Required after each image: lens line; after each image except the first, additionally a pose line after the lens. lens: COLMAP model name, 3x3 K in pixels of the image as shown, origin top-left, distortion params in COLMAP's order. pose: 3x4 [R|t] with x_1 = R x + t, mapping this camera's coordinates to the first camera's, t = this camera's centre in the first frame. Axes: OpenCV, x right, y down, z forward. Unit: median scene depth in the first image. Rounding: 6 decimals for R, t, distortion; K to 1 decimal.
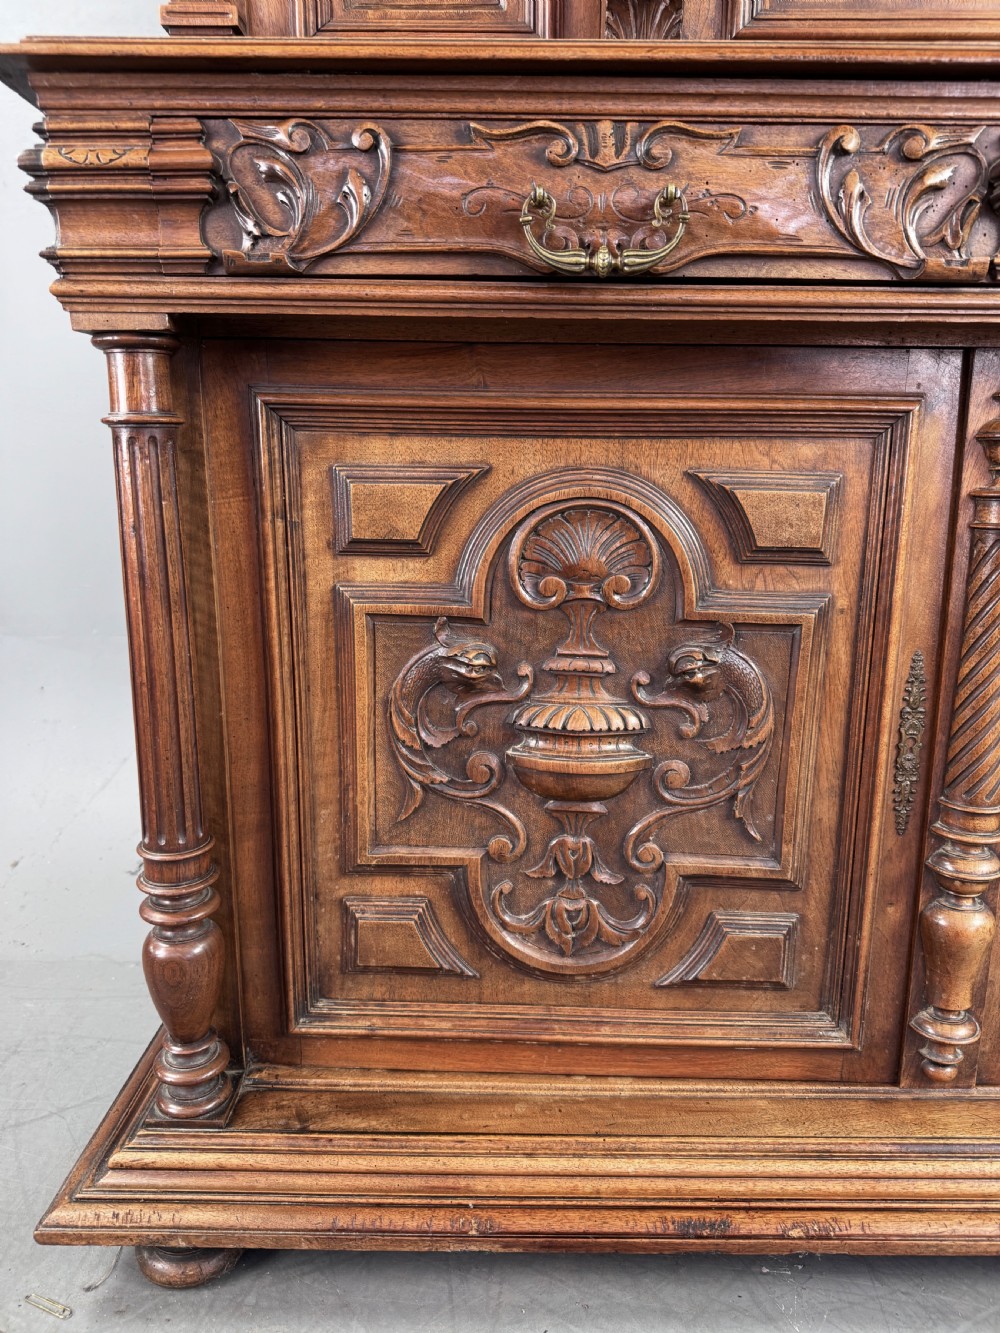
lens RADIAL K [[928.3, 0, 506.1], [0, 928.3, 674.4], [0, 0, 1]] dist [0.044512, -0.052329]
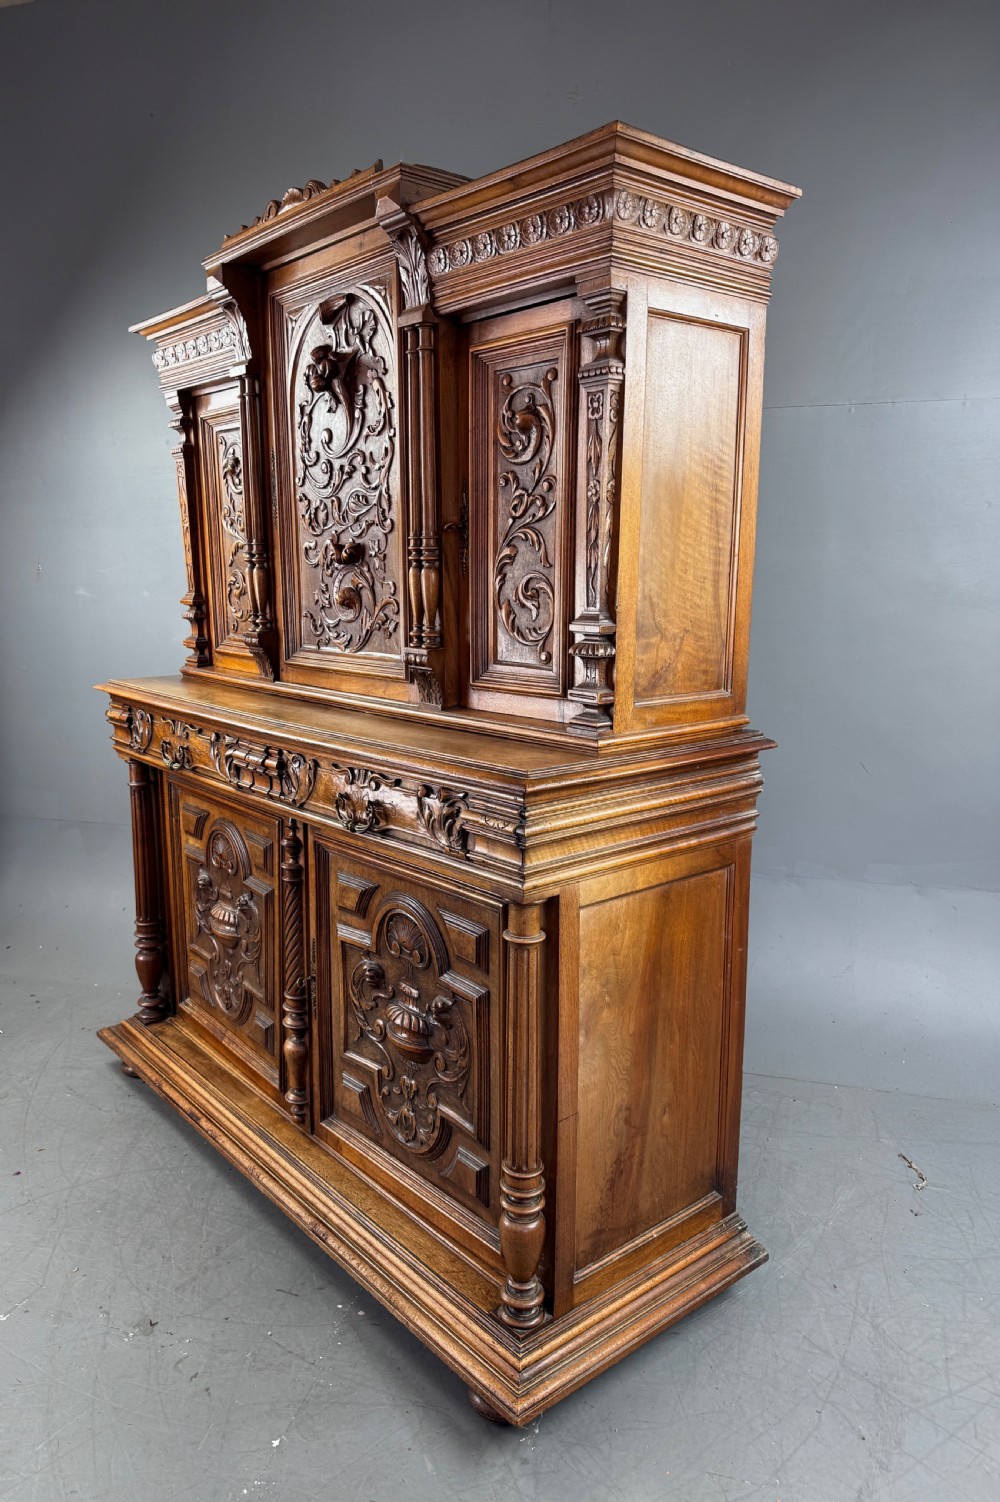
lens RADIAL K [[998.1, 0, 491.7], [0, 998.1, 750.6], [0, 0, 1]] dist [0.023501, -0.000670]
pose [[0.664131, 0.127992, -0.736579, 2.577157], [-0.172625, 0.984866, 0.015490, -0.574561], [0.727414, 0.116865, 0.676174, -0.389579]]
